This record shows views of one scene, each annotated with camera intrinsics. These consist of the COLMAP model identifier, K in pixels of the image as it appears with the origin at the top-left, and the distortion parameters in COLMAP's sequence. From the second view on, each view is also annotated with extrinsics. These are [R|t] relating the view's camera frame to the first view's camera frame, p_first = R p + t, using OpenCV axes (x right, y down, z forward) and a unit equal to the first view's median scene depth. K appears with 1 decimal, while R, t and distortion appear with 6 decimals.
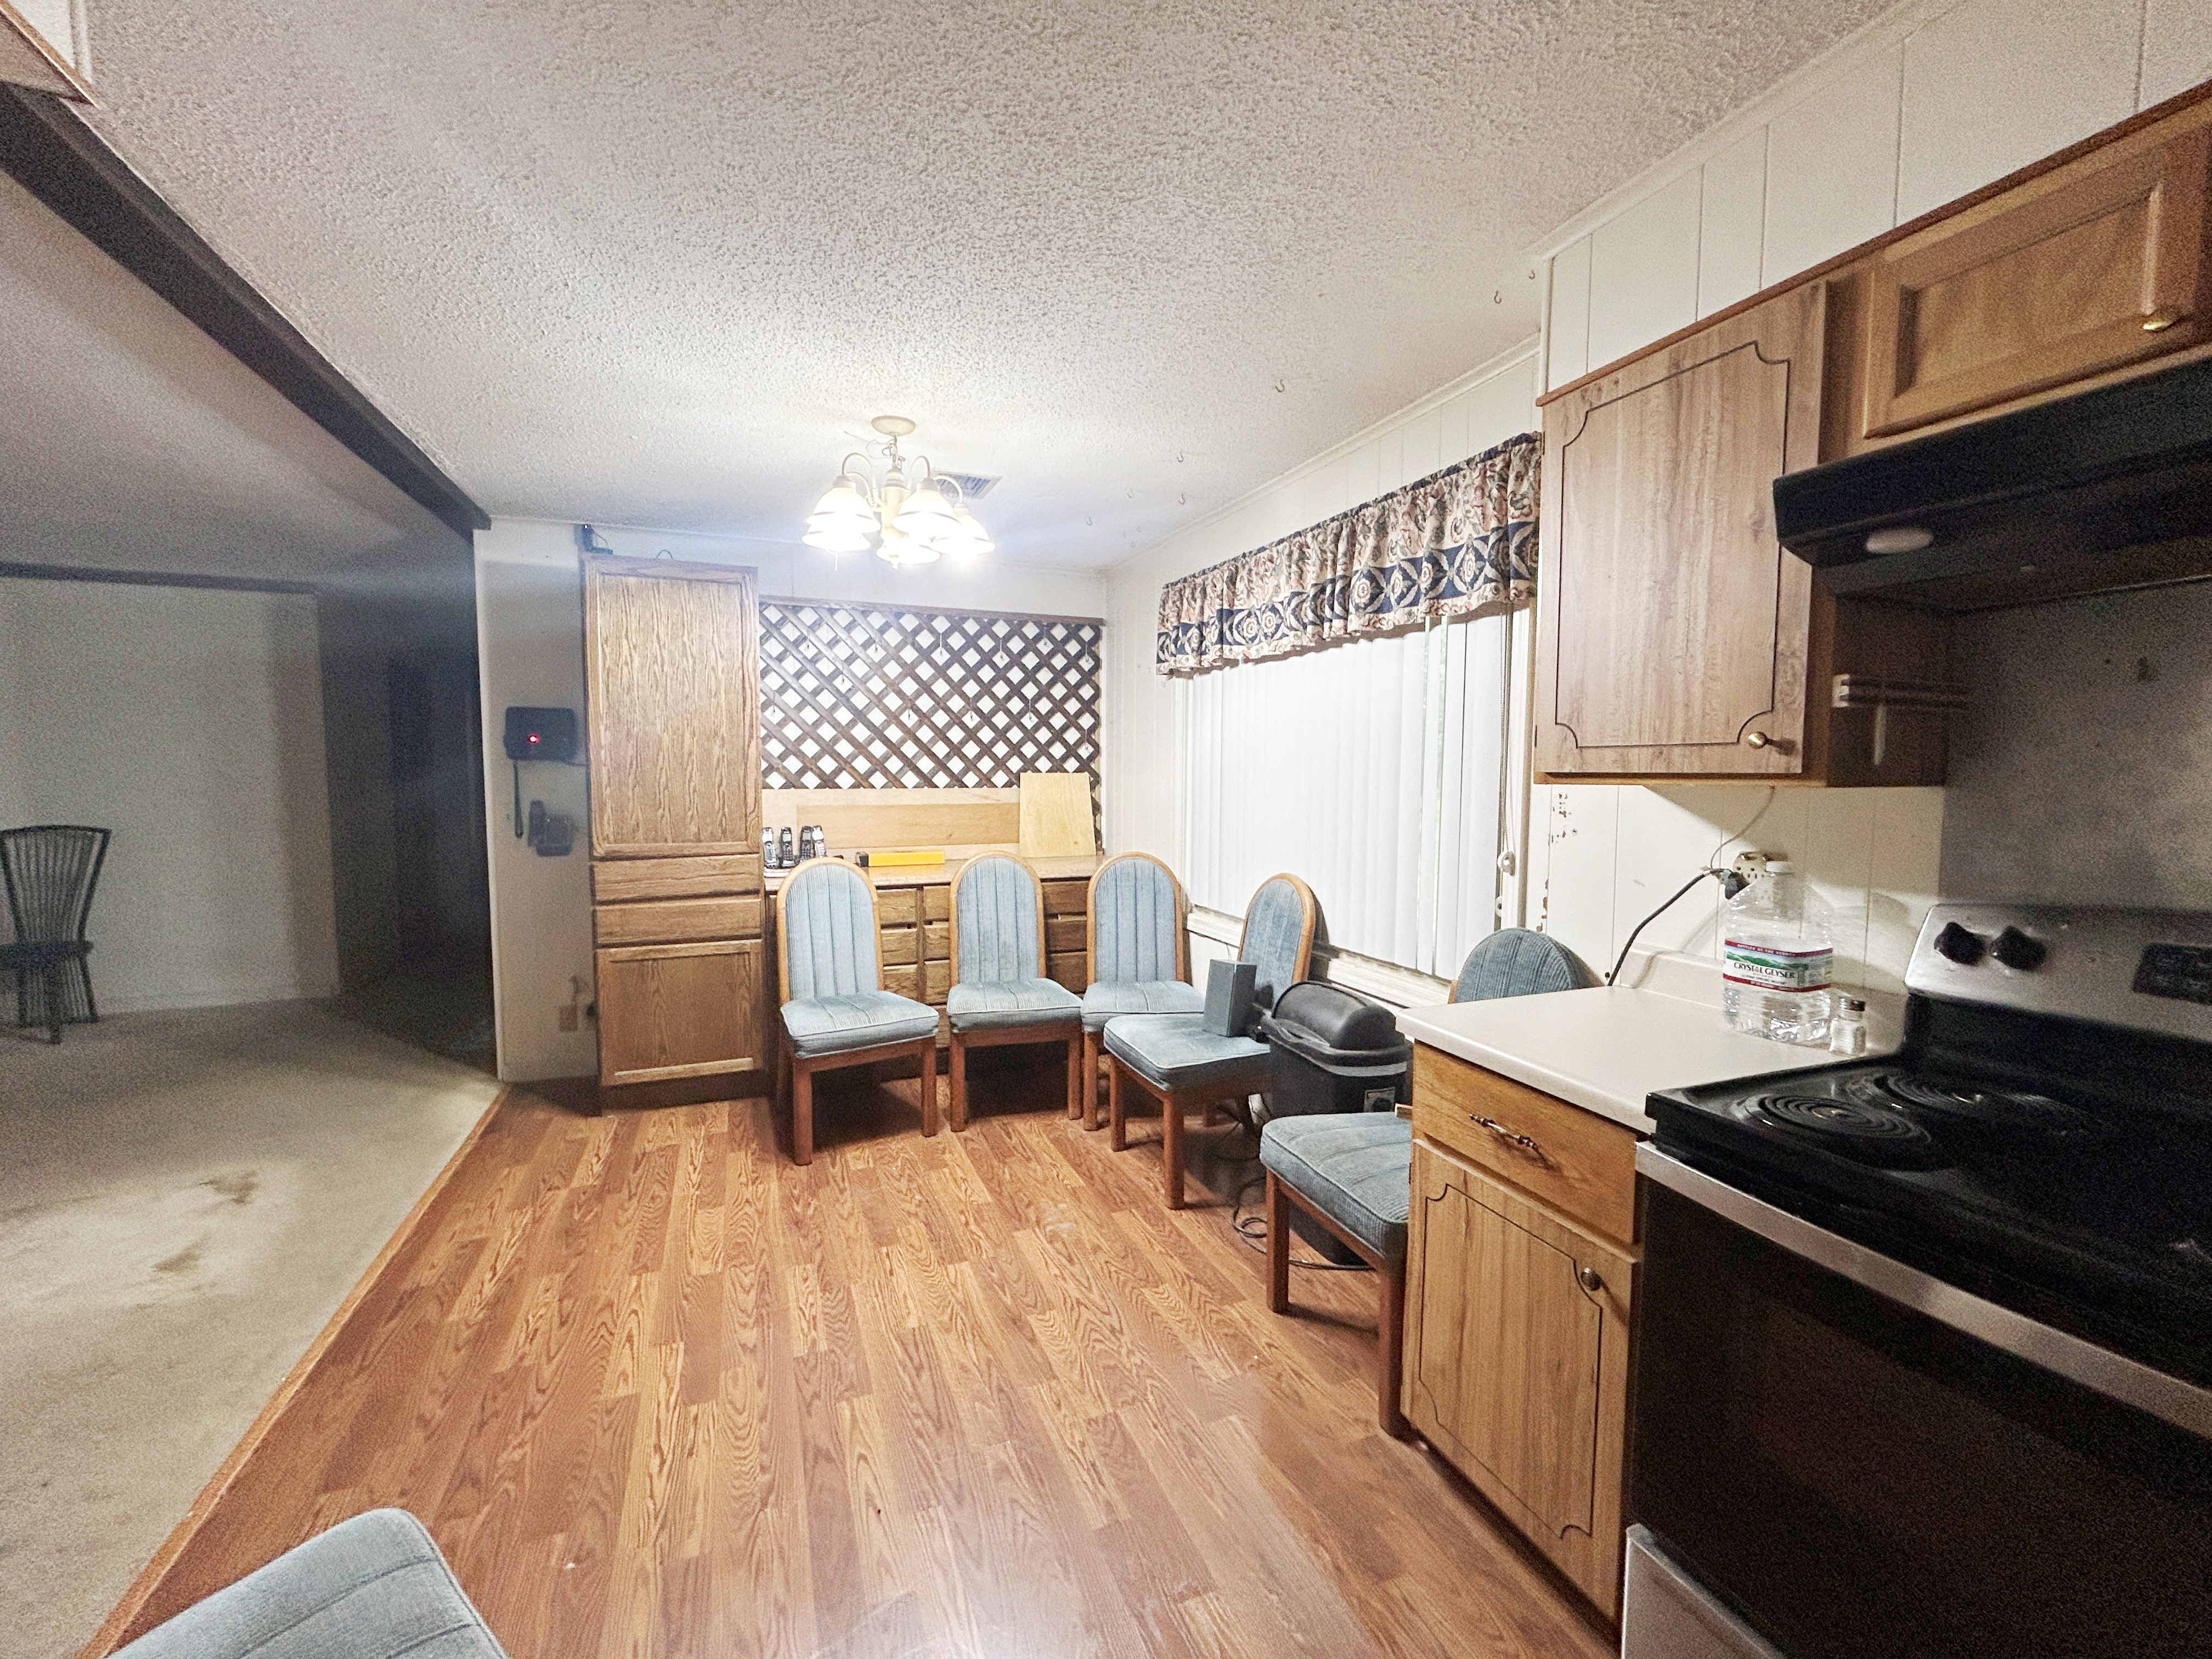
lens RADIAL K [[893.9, 0, 1099.3], [0, 893.9, 840.9], [0, 0, 1]] dist [-0.002424, -0.000105]
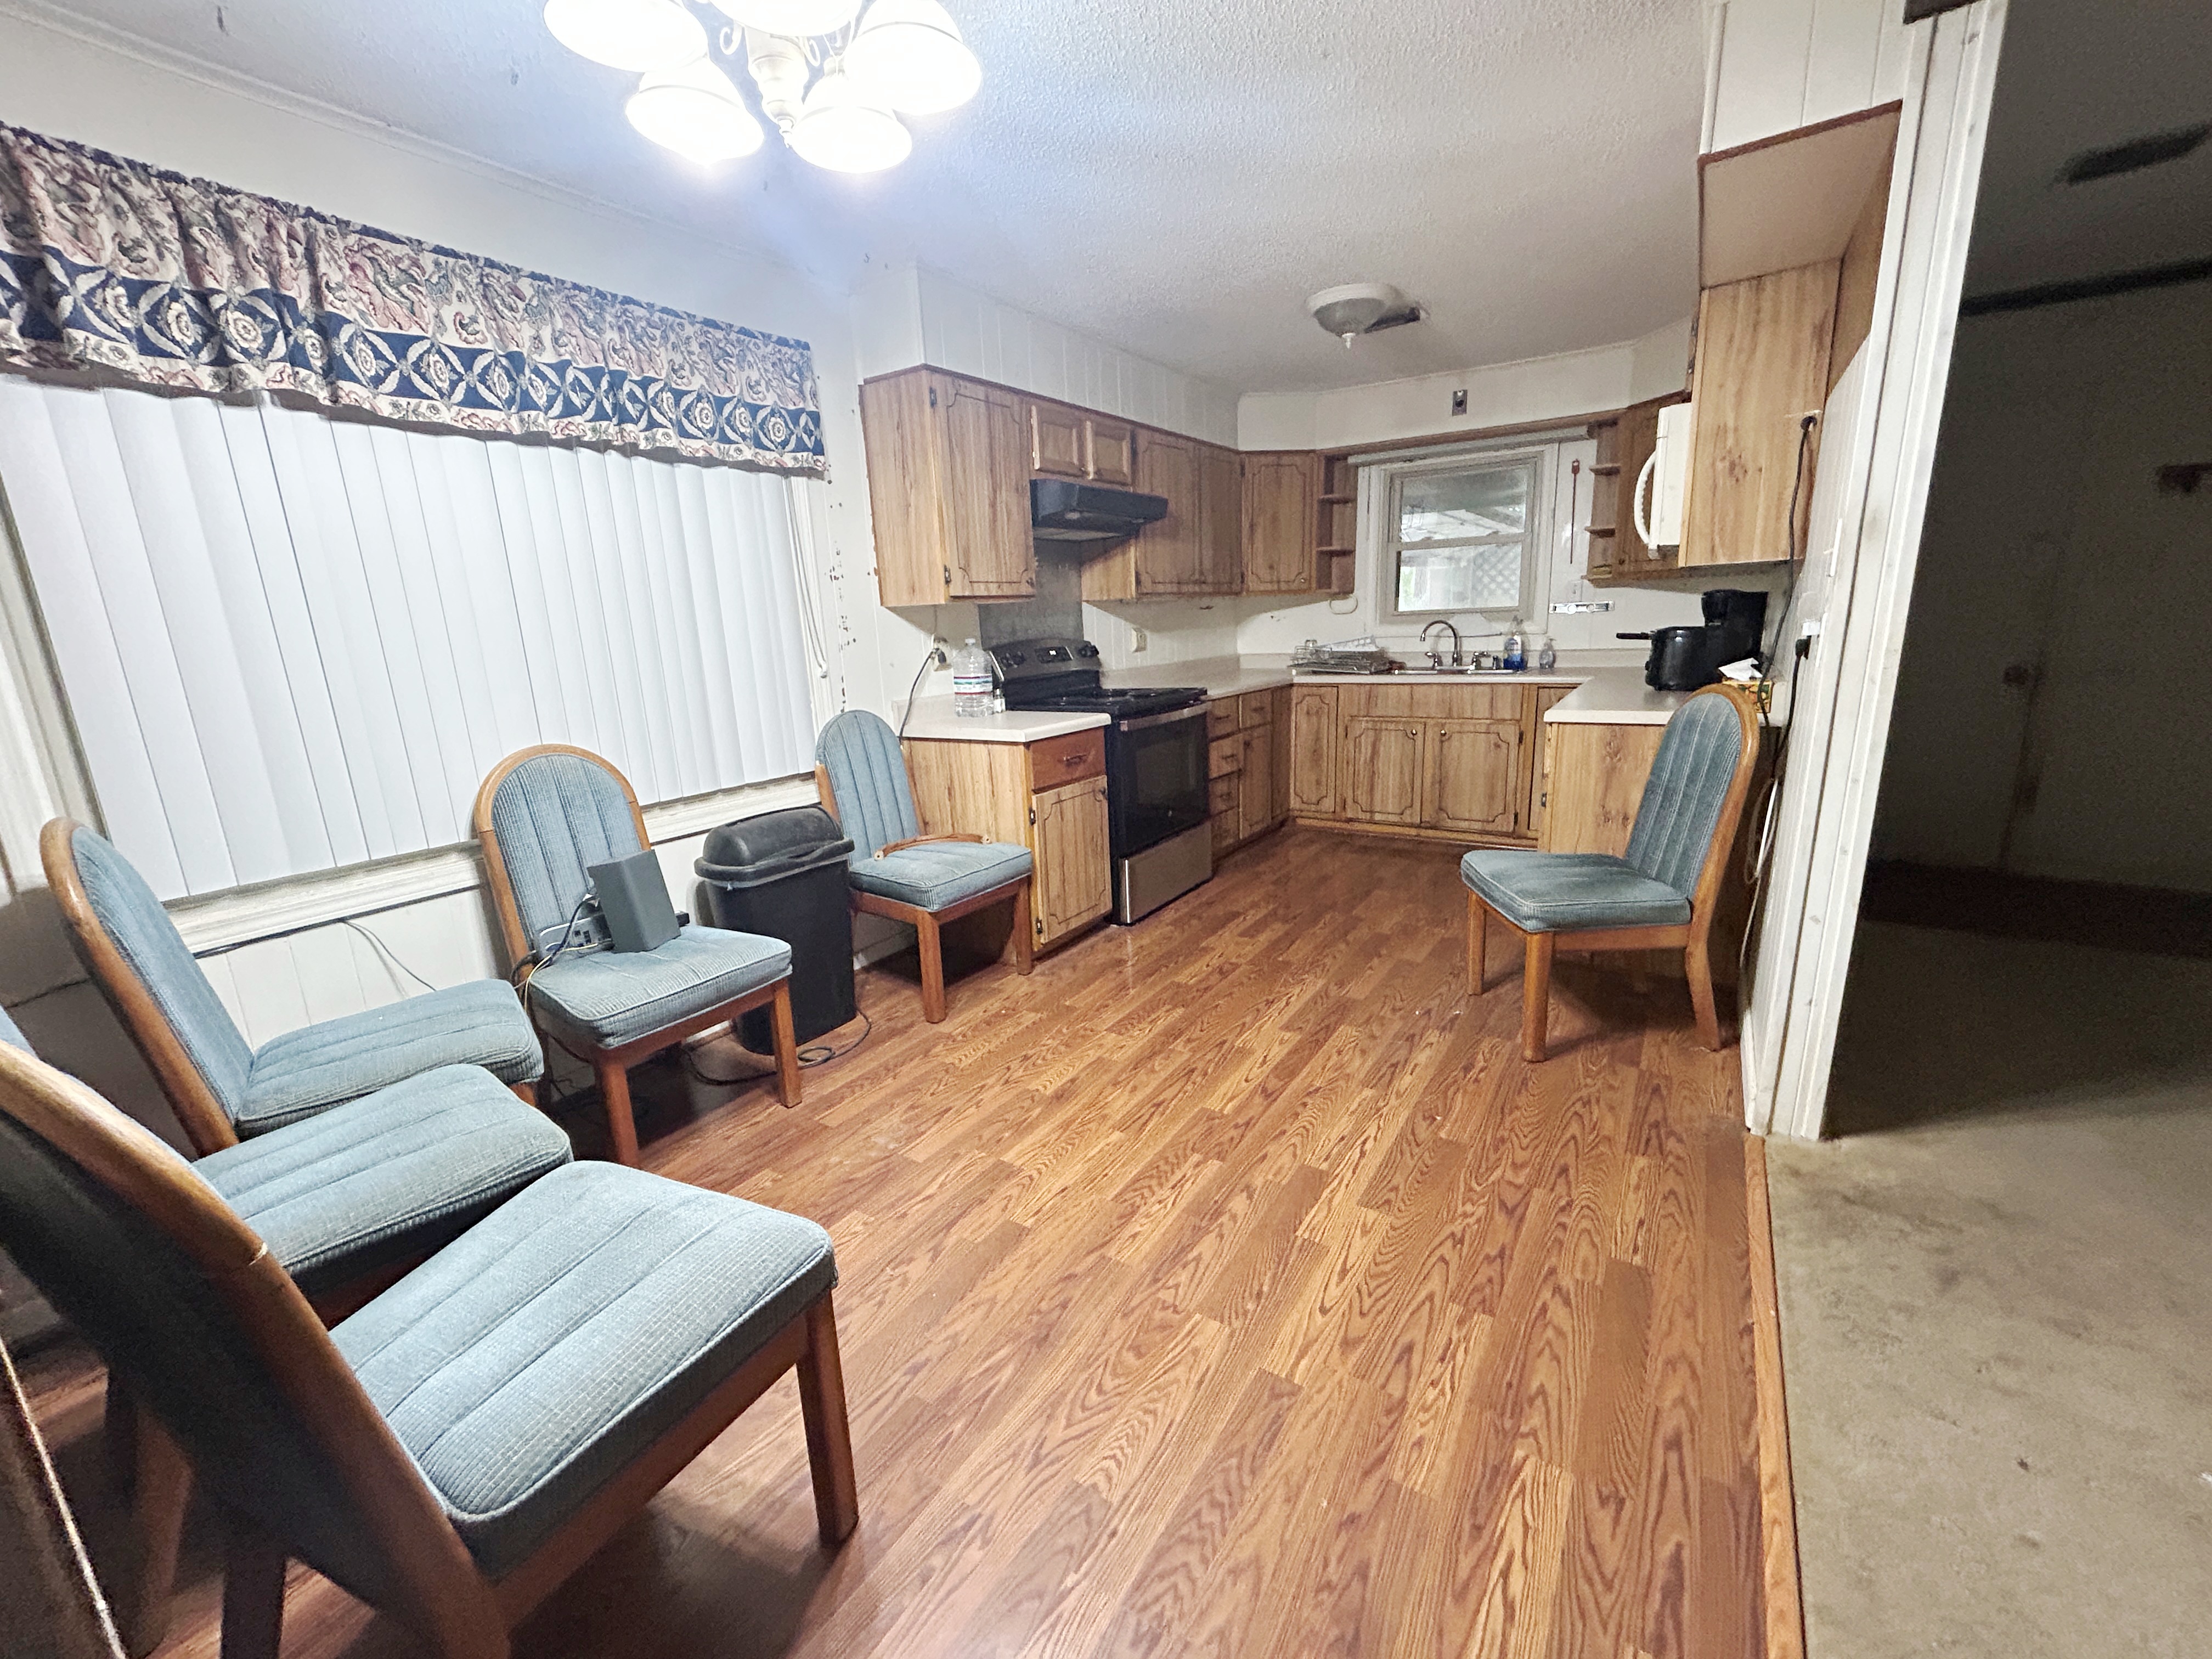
lens RADIAL K [[893.9, 0, 1111.0], [0, 893.9, 821.5], [0, 0, 1]] dist [-0.002424, -0.000105]
pose [[-0.575289, -0.161330, 0.801882, -0.947626], [0.103053, 0.958248, 0.266722, -0.070233], [-0.811432, 0.236078, -0.534644, 1.445154]]
